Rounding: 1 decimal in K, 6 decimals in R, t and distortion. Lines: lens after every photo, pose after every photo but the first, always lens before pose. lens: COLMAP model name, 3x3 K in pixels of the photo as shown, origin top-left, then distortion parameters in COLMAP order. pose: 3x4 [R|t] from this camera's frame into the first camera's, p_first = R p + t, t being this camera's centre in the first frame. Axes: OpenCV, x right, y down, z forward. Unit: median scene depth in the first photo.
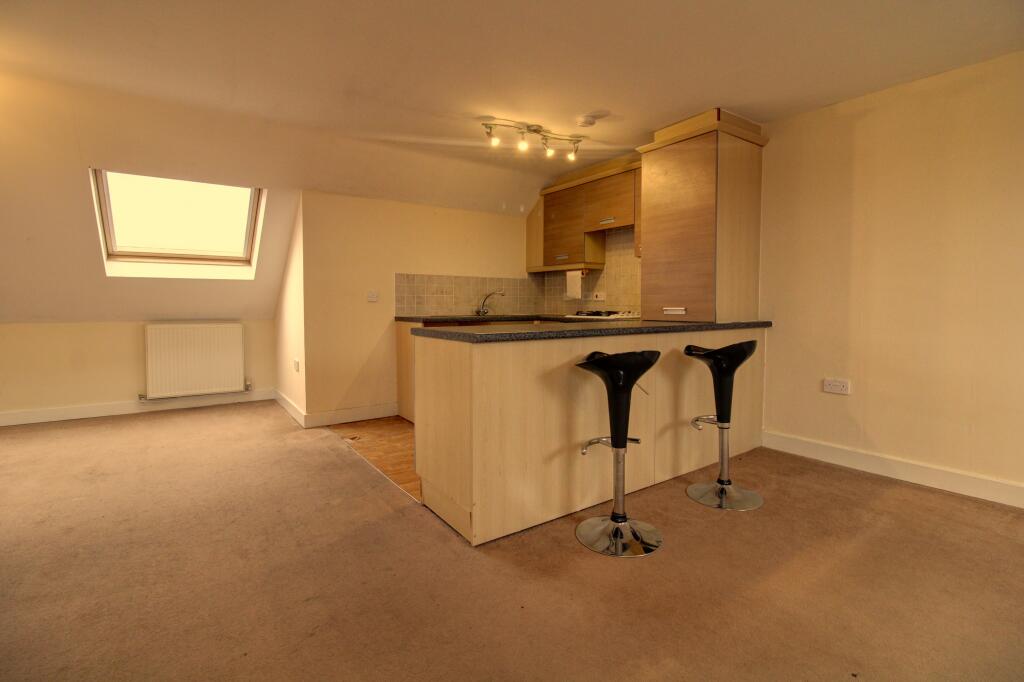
lens RADIAL K [[472.9, 0, 513.7], [0, 472.9, 325.5], [0, 0, 1]] dist [-0.012781, -0.001173]
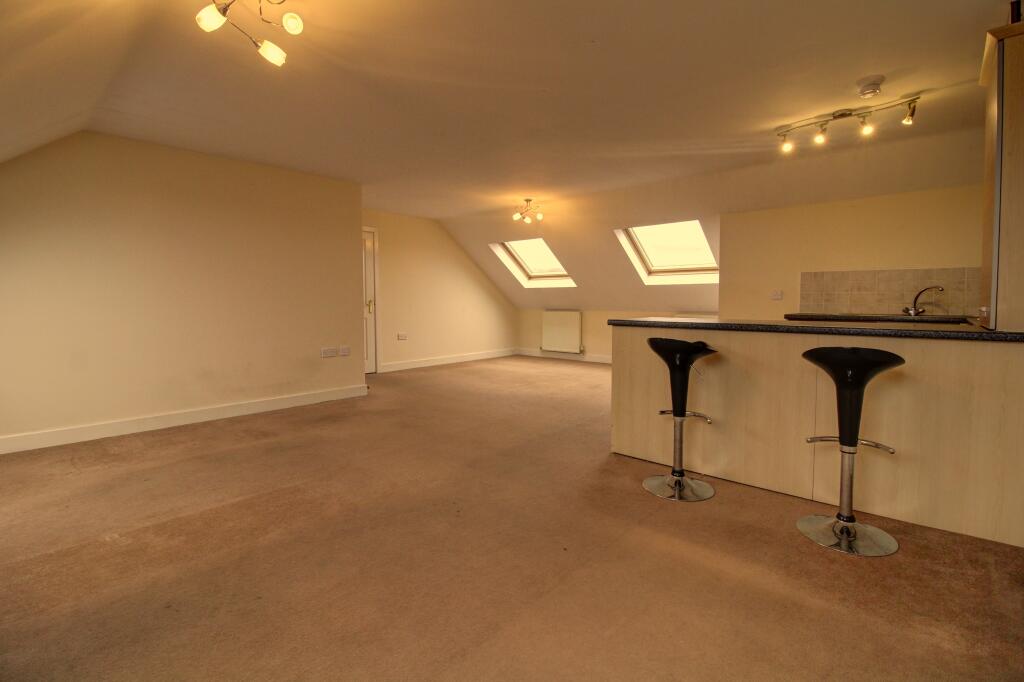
lens RADIAL K [[472.9, 0, 513.7], [0, 472.9, 325.5], [0, 0, 1]] dist [-0.012781, -0.001173]
pose [[0.209609, 0.049932, -0.976510, 0.728596], [-0.042667, 0.998211, 0.041884, -0.008405], [0.976854, 0.032885, 0.211364, 0.159315]]
